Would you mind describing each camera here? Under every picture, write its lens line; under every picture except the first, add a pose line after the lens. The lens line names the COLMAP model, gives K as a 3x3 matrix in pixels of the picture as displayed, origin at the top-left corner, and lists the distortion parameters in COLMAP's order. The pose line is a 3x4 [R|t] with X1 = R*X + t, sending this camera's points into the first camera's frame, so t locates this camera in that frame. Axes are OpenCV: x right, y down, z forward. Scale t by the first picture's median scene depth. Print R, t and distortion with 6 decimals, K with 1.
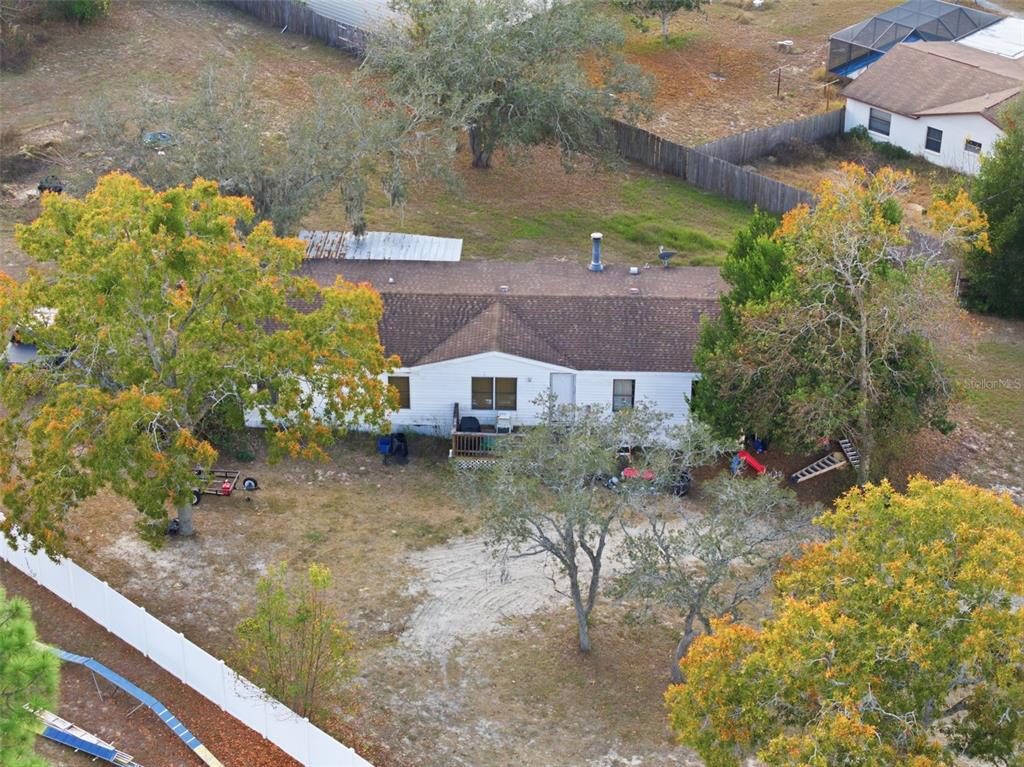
lens RADIAL K [[1977.0, 0, 512.0], [0, 1977.0, 383.5], [0, 0, 1]] dist [-0.017479, 0.209564]
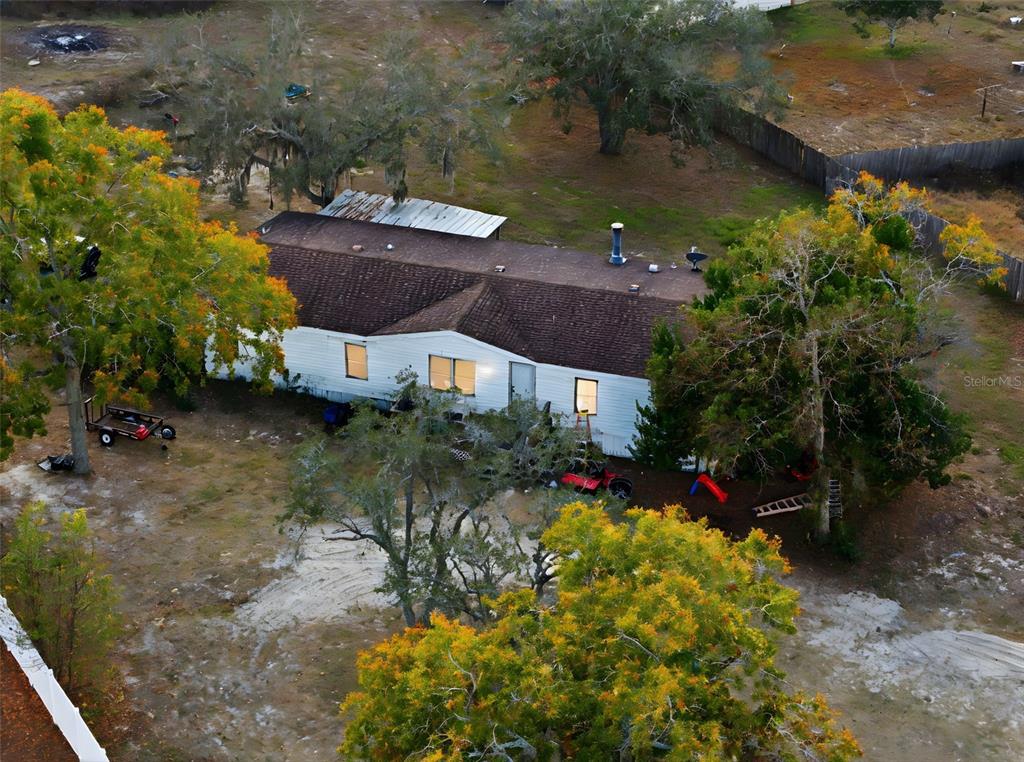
lens RADIAL K [[1977.0, 0, 512.0], [0, 1977.0, 381.0], [0, 0, 1]] dist [-0.017479, 0.209564]
pose [[0.964881, 0.131442, -0.227436, 0.228620], [-0.133138, 0.991066, 0.007940, -0.003646], [0.226447, 0.022619, 0.973761, 0.091409]]
